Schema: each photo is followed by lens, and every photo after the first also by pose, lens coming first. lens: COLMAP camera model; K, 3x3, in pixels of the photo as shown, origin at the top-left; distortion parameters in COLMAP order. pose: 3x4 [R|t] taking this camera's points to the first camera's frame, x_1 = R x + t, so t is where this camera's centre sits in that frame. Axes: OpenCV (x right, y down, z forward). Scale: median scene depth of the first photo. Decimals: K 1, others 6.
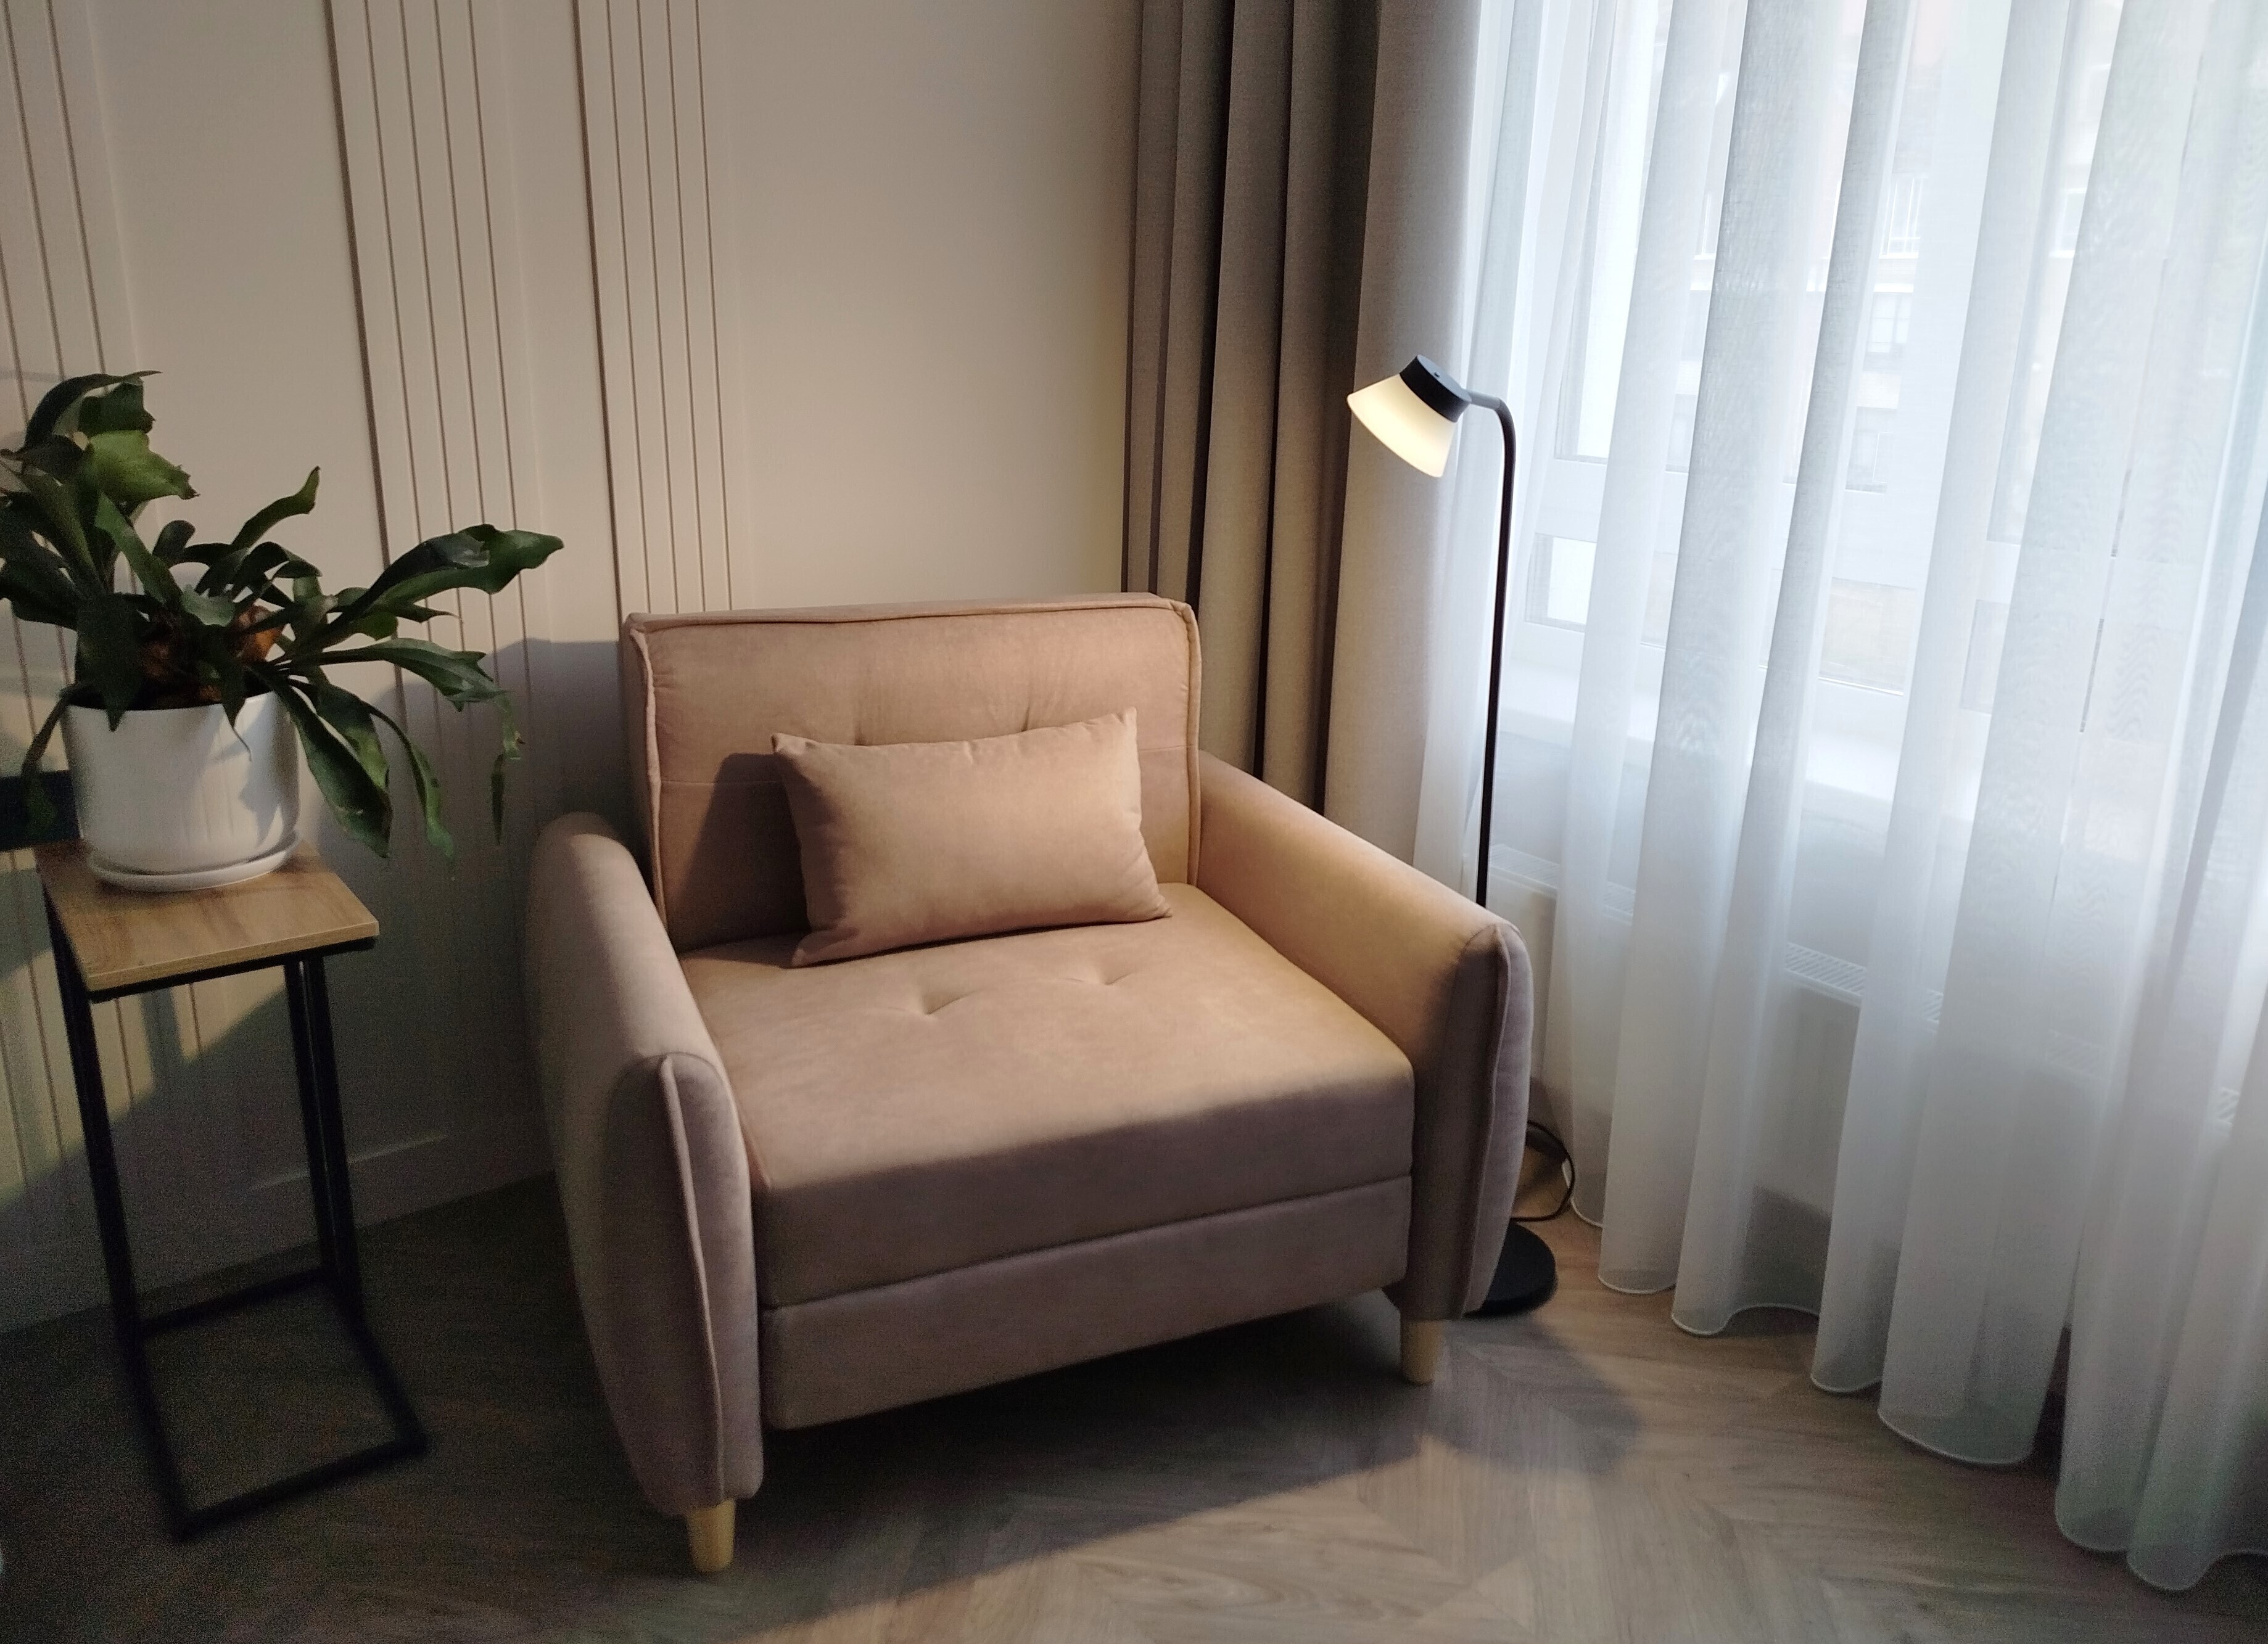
lens RADIAL K [[1652.3, 0, 1135.4], [0, 1652.3, 840.3], [0, 0, 1]] dist [0.089673, -0.131569]
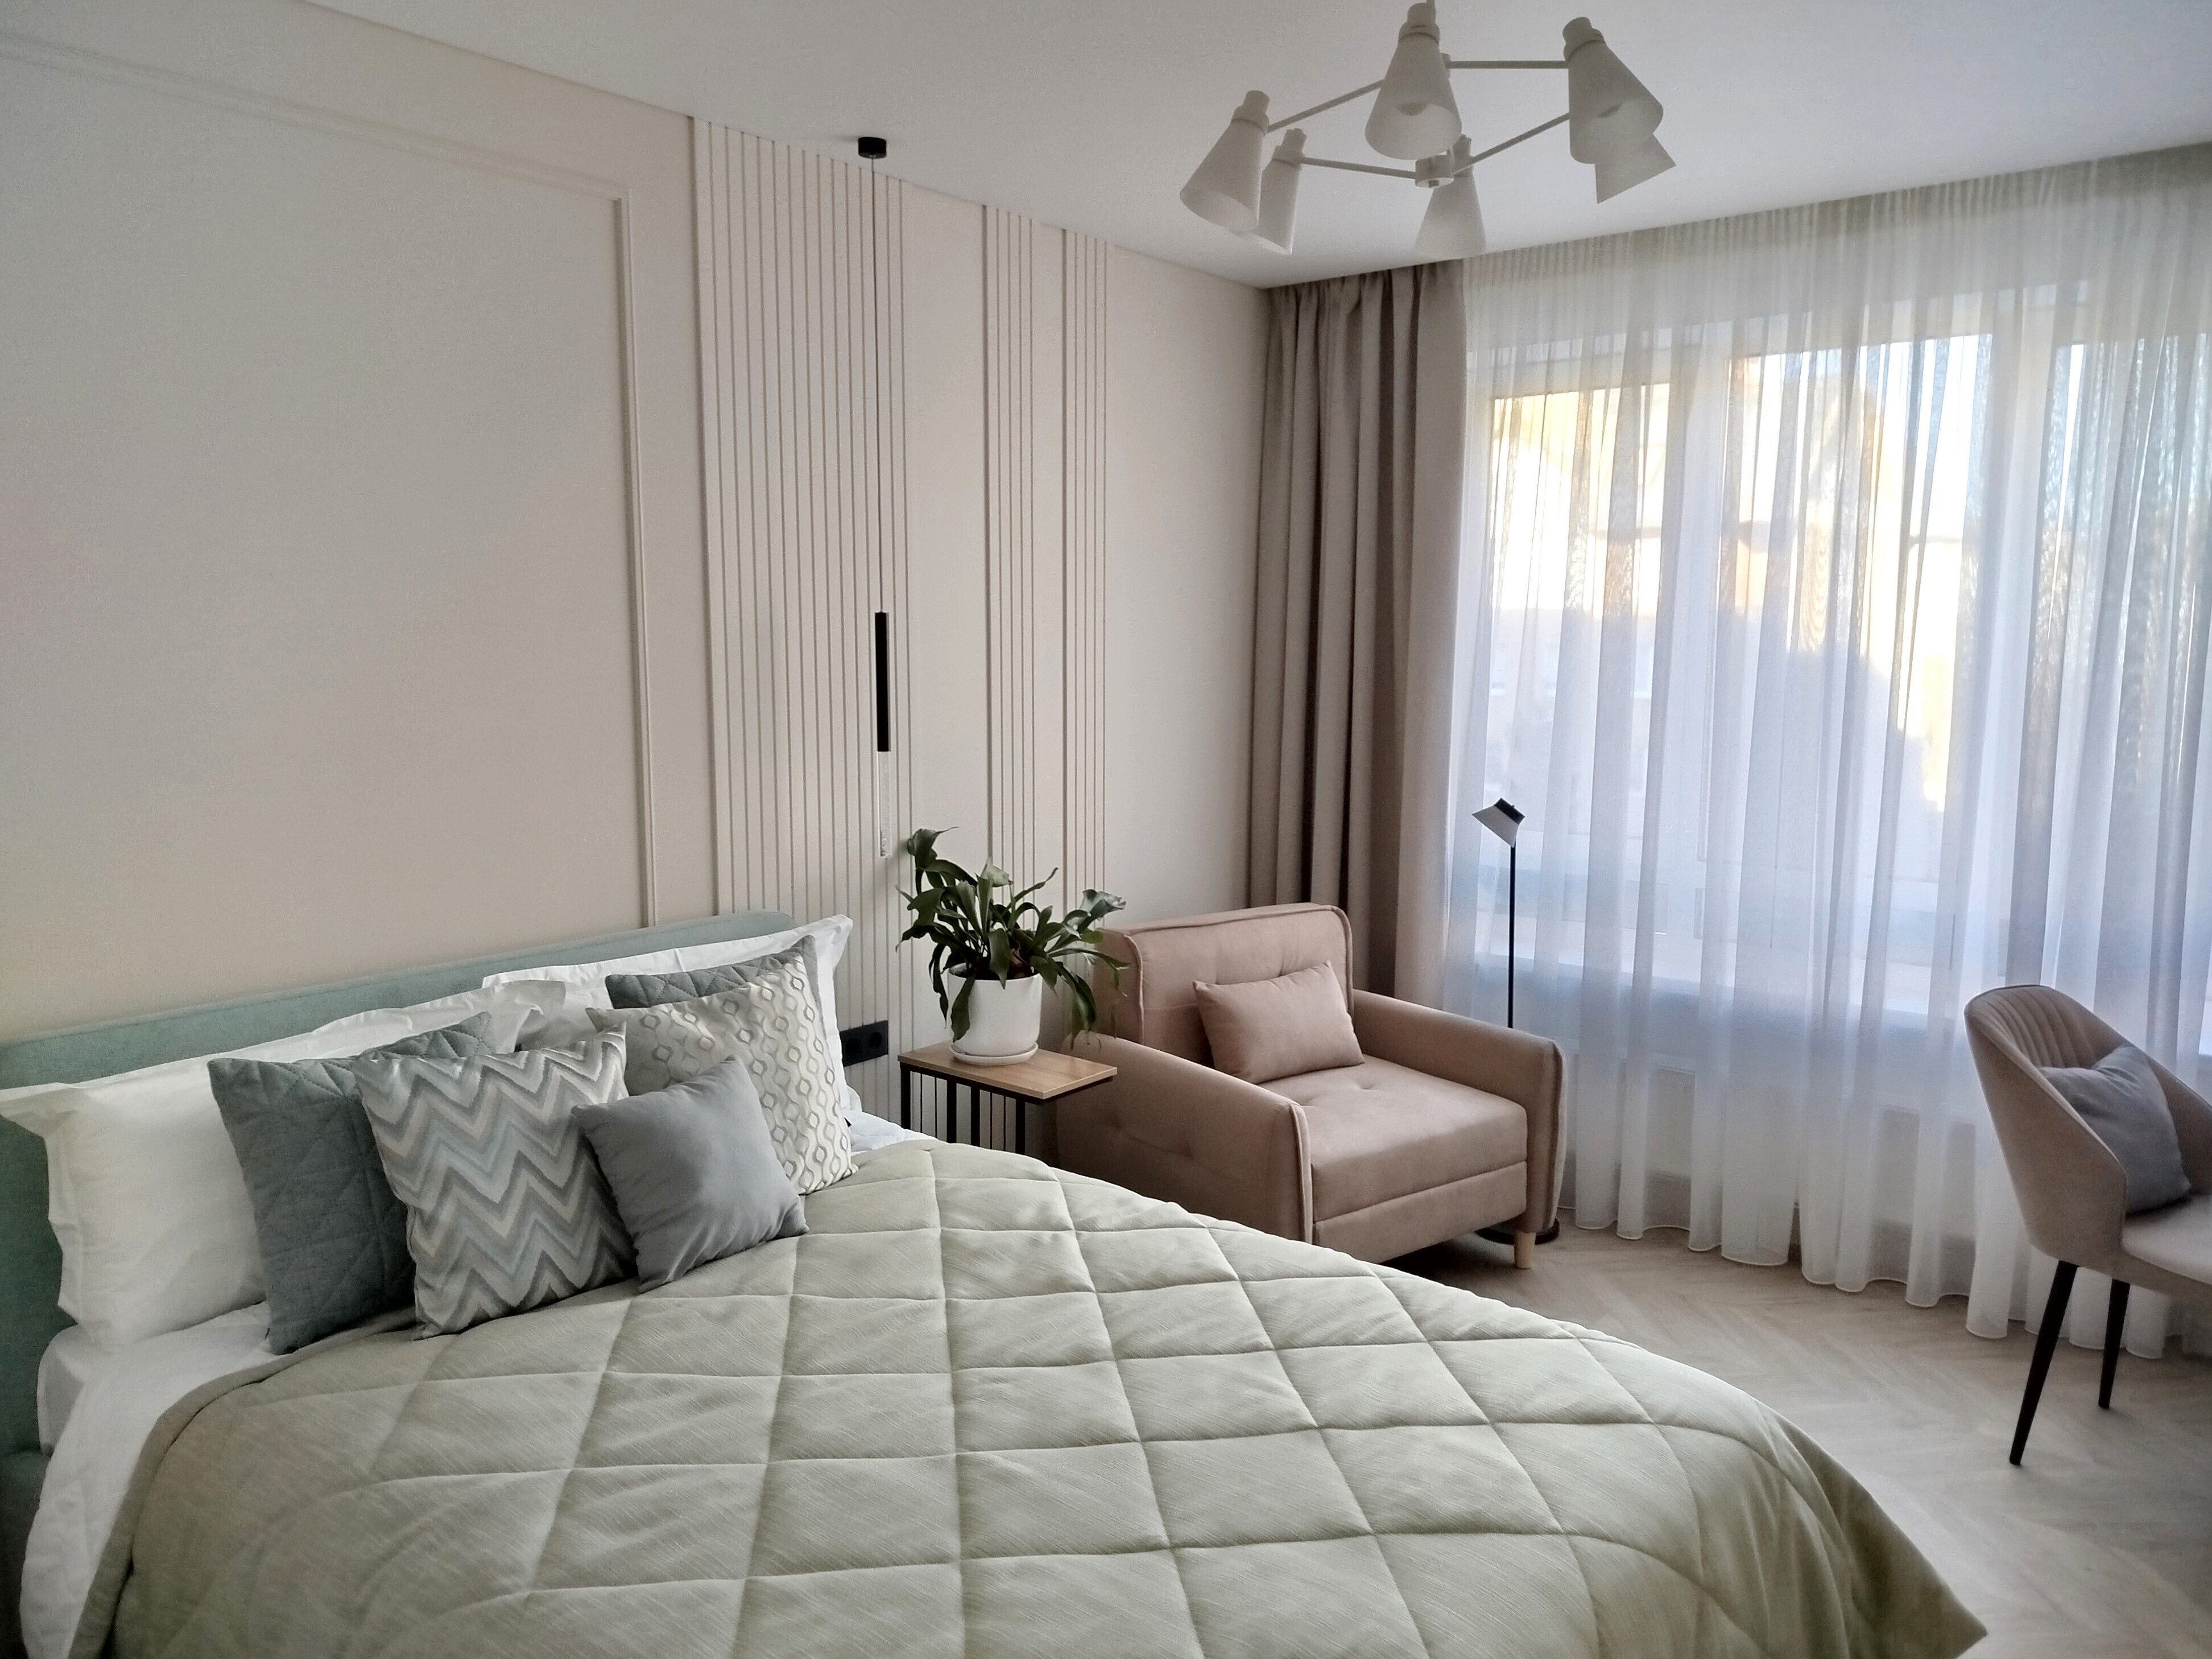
lens RADIAL K [[1558.1, 0, 1106.0], [0, 1558.1, 829.5], [0, 0, 1]] dist [0.047943, -0.058774]
pose [[0.970473, -0.032750, 0.238974, -0.805925], [0.076486, 0.981394, -0.176114, 0.085985], [-0.228760, 0.189192, 0.954921, -0.890570]]
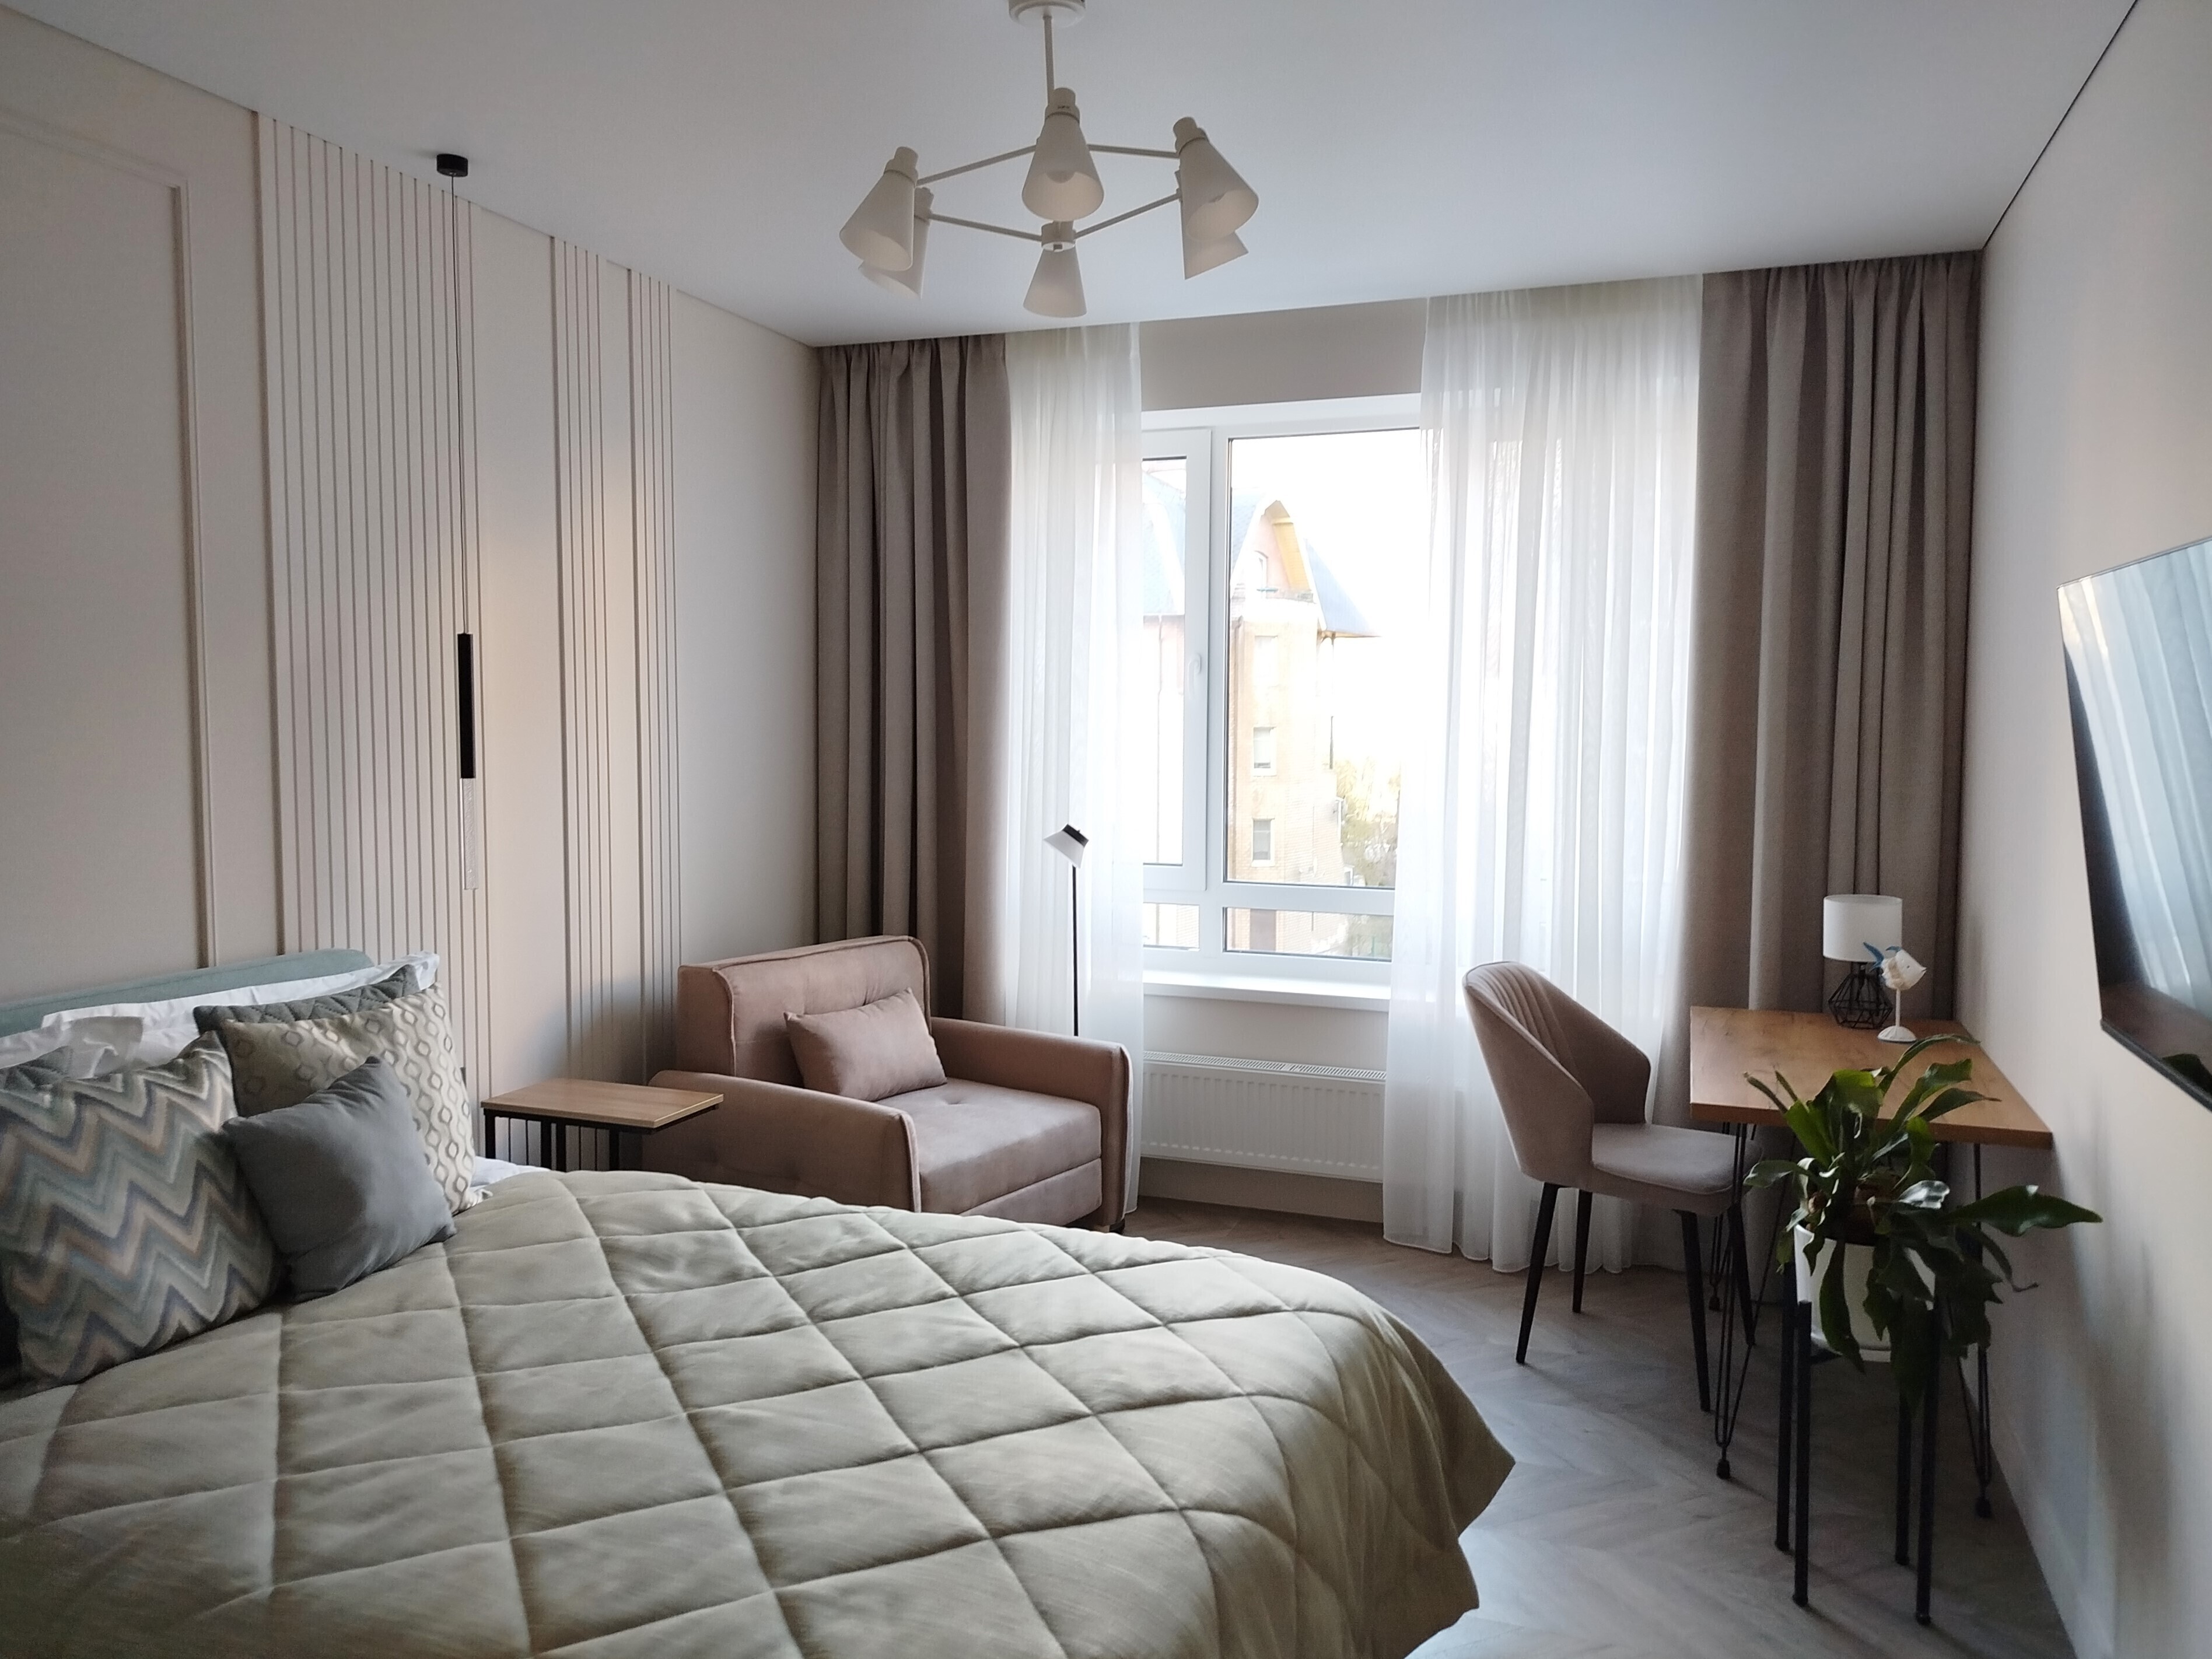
lens RADIAL K [[1568.9, 0, 1101.7], [0, 1568.9, 830.9], [0, 0, 1]] dist [0.051408, -0.063935]
pose [[0.841358, -0.040992, 0.538921, -0.966629], [0.166574, 0.968249, -0.186405, 0.155349], [-0.514169, 0.246603, 0.821473, -0.915408]]
